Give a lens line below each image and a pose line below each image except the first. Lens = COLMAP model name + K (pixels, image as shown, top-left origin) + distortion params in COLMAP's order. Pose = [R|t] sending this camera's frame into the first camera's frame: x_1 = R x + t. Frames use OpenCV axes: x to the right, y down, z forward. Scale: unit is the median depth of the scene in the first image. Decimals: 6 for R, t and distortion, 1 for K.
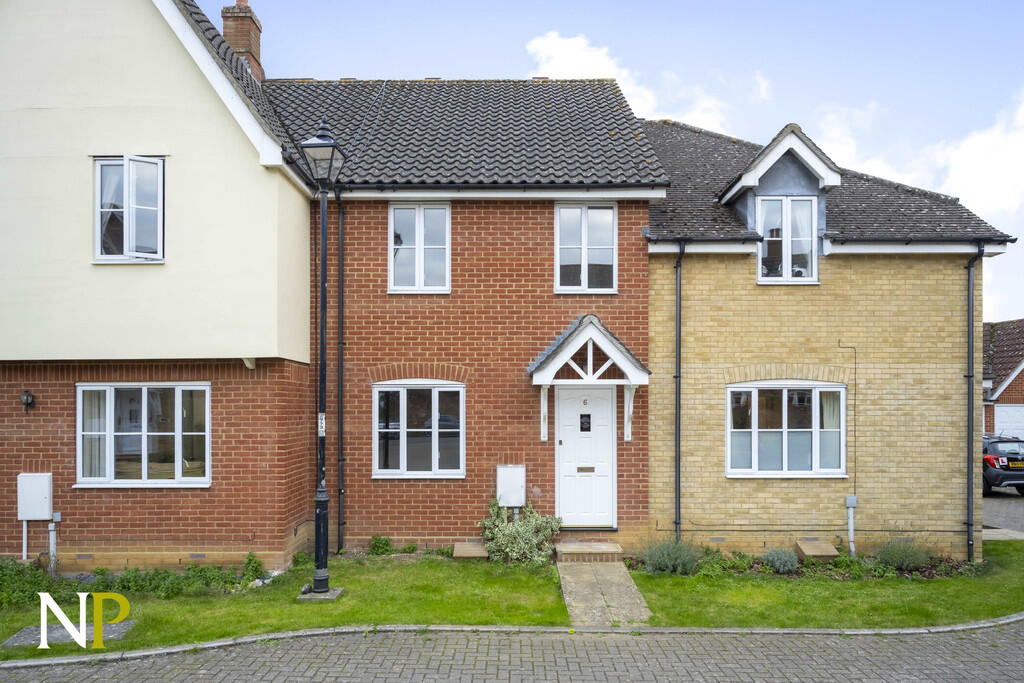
lens RADIAL K [[659.6, 0, 512.0], [0, 659.6, 341.5], [0, 0, 1]] dist [-0.002332, 0.000954]
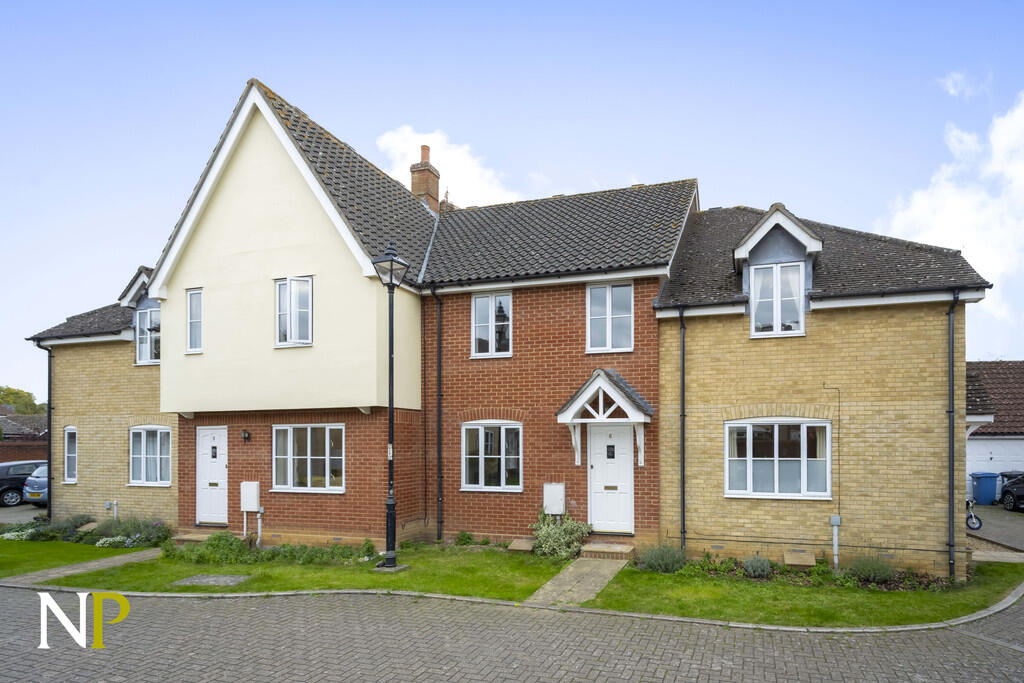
lens RADIAL K [[494.4, 0, 512.1], [0, 494.4, 389.6], [0, 0, 1]] dist [-0.000359, -0.000289]
pose [[0.966900, -0.026725, -0.253751, 0.183696], [0.025940, 0.999643, -0.006441, 0.001866], [0.253833, -0.000355, 0.967248, 0.008709]]
